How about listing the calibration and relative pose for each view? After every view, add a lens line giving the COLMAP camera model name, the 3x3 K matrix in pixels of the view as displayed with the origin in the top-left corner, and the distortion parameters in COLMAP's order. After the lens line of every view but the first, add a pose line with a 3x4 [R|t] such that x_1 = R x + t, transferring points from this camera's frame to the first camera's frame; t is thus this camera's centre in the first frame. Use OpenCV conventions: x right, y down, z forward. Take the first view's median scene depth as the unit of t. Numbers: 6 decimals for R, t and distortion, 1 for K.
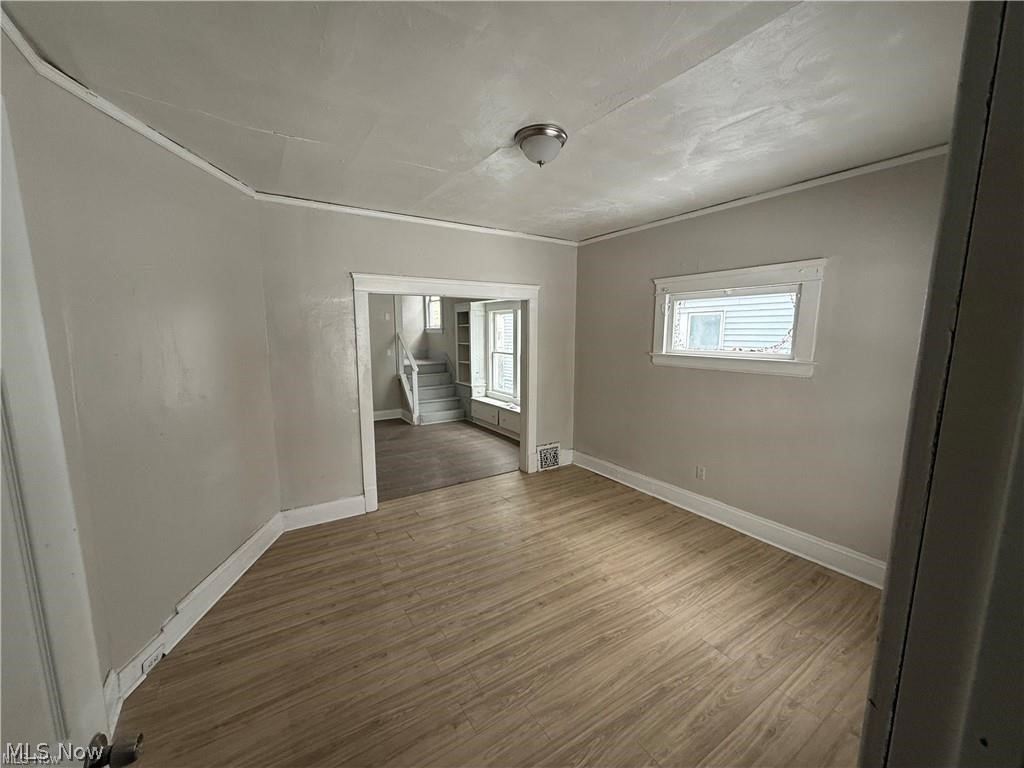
lens RADIAL K [[406.7, 0, 510.1], [0, 406.7, 386.0], [0, 0, 1]] dist [-0.000764, -0.000237]
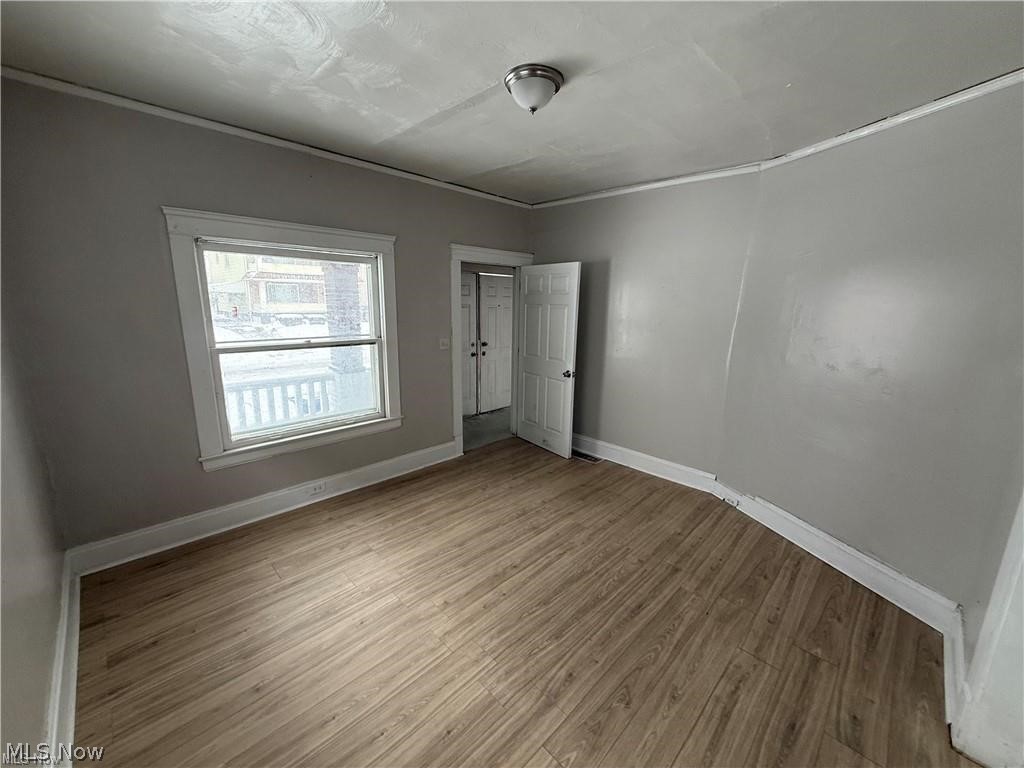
lens RADIAL K [[406.7, 0, 510.1], [0, 406.7, 386.0], [0, 0, 1]] dist [-0.000764, -0.000237]
pose [[-0.977022, 0.028462, -0.211229, 0.258679], [-0.046147, 0.939287, 0.340016, -0.216367], [0.208082, 0.341950, -0.916391, 1.580550]]
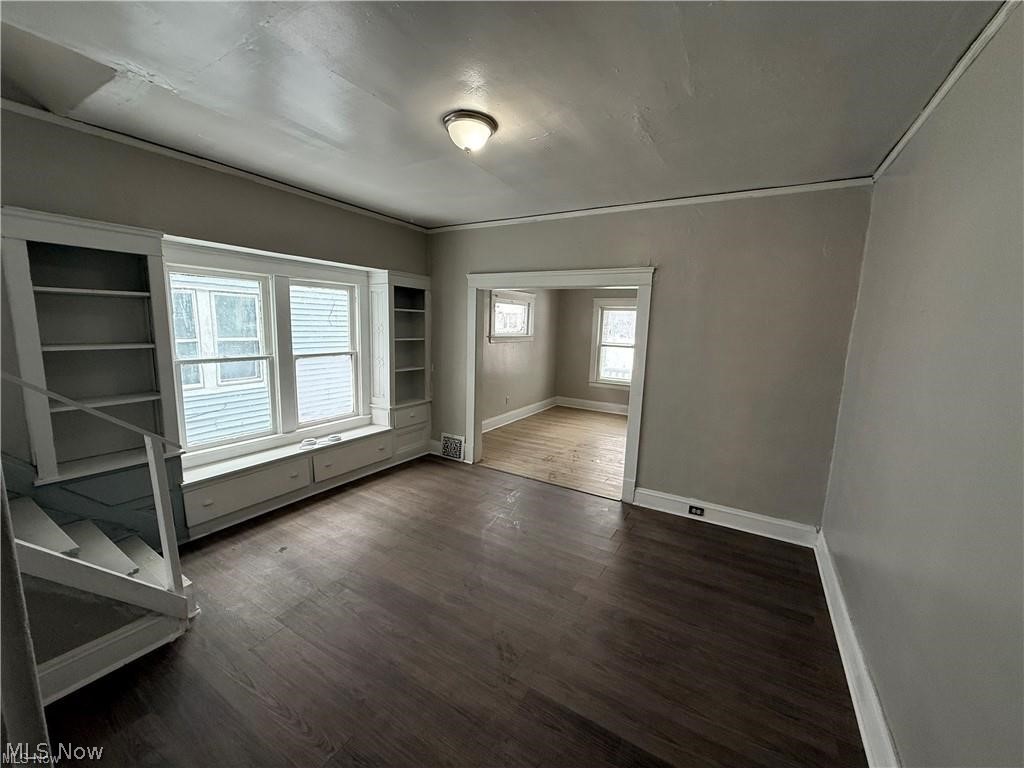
lens RADIAL K [[406.7, 0, 510.1], [0, 406.7, 386.0], [0, 0, 1]] dist [-0.000764, -0.000237]
pose [[-0.437056, -0.149707, 0.886888, -1.450272], [0.094737, 0.972903, 0.210912, -0.295393], [-0.894431, 0.176202, -0.411030, 2.212507]]
